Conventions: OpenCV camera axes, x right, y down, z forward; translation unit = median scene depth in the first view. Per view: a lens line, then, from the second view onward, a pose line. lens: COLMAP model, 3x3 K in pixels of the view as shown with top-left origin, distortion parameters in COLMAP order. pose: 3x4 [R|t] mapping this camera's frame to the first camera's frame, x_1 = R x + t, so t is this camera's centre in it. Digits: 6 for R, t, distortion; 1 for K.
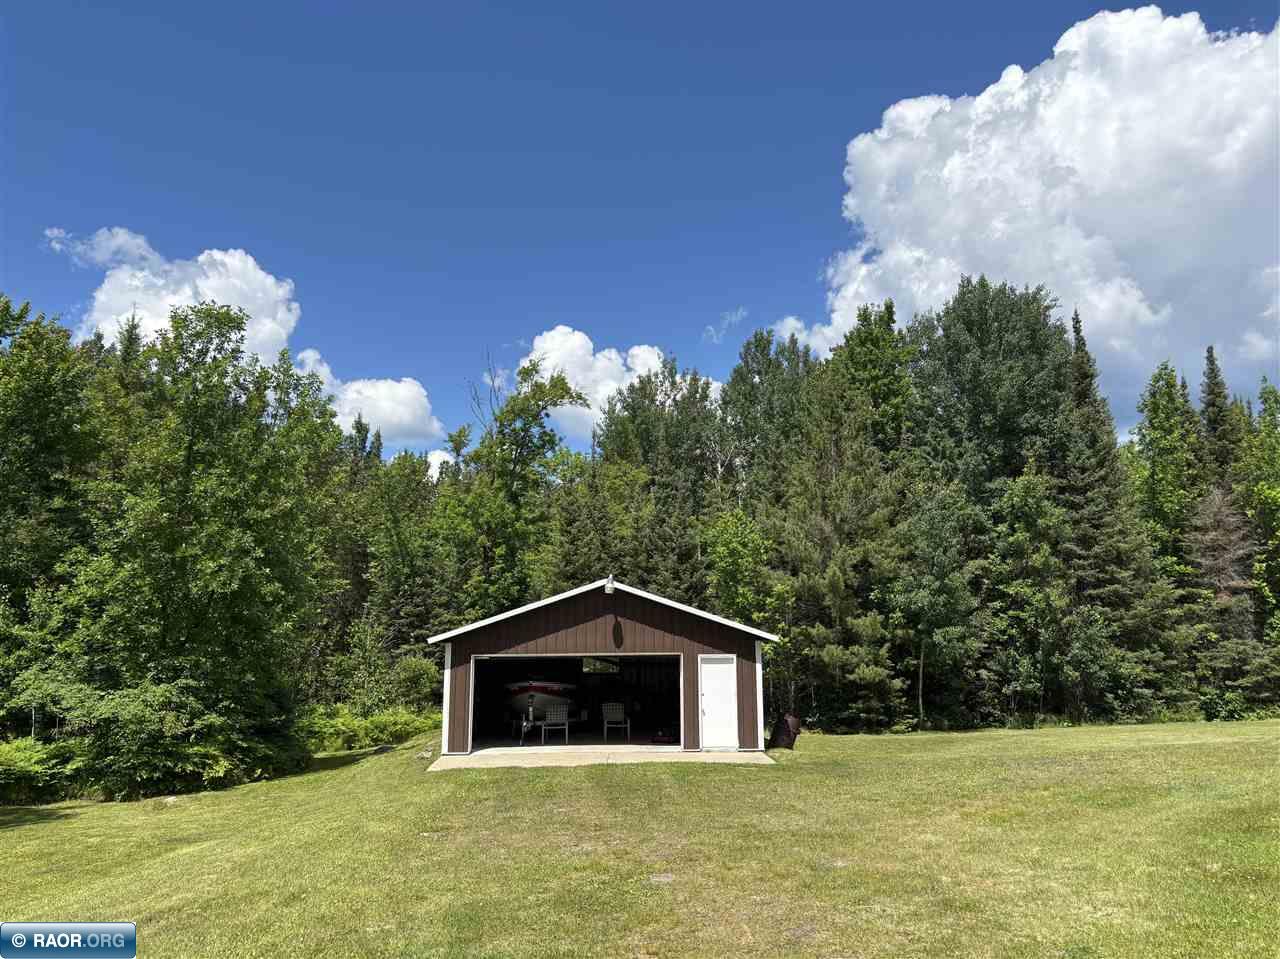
lens RADIAL K [[967.9, 0, 636.8], [0, 967.9, 492.3], [0, 0, 1]] dist [0.064236, -0.003587]
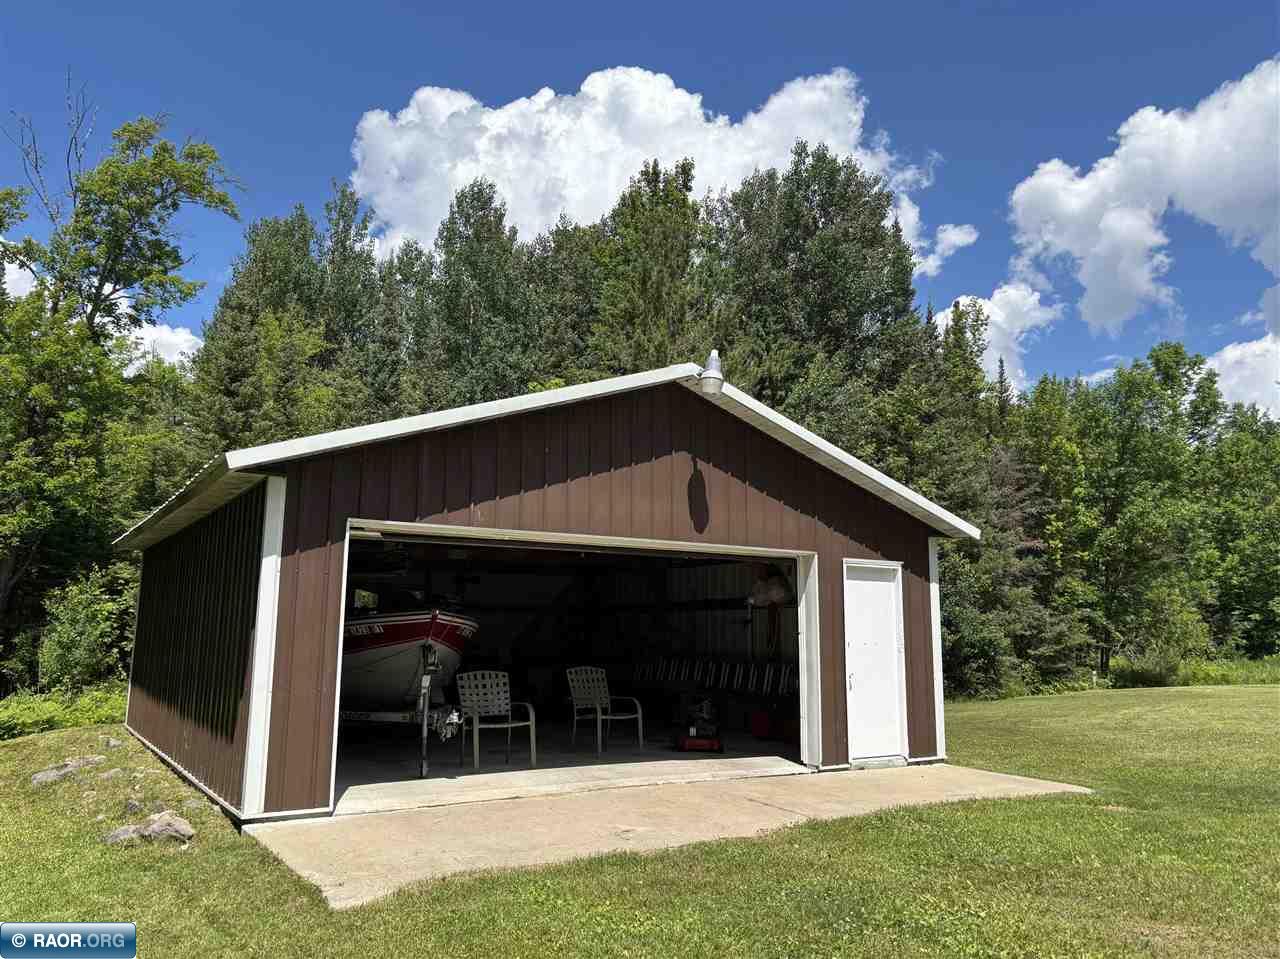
lens RADIAL K [[967.9, 0, 642.3], [0, 967.9, 479.7], [0, 0, 1]] dist [0.064236, -0.003587]
pose [[0.853921, 0.099748, 0.510754, -0.179770], [-0.096276, 0.994797, -0.033316, 0.107208], [-0.511420, -0.020725, 0.859081, 0.451484]]
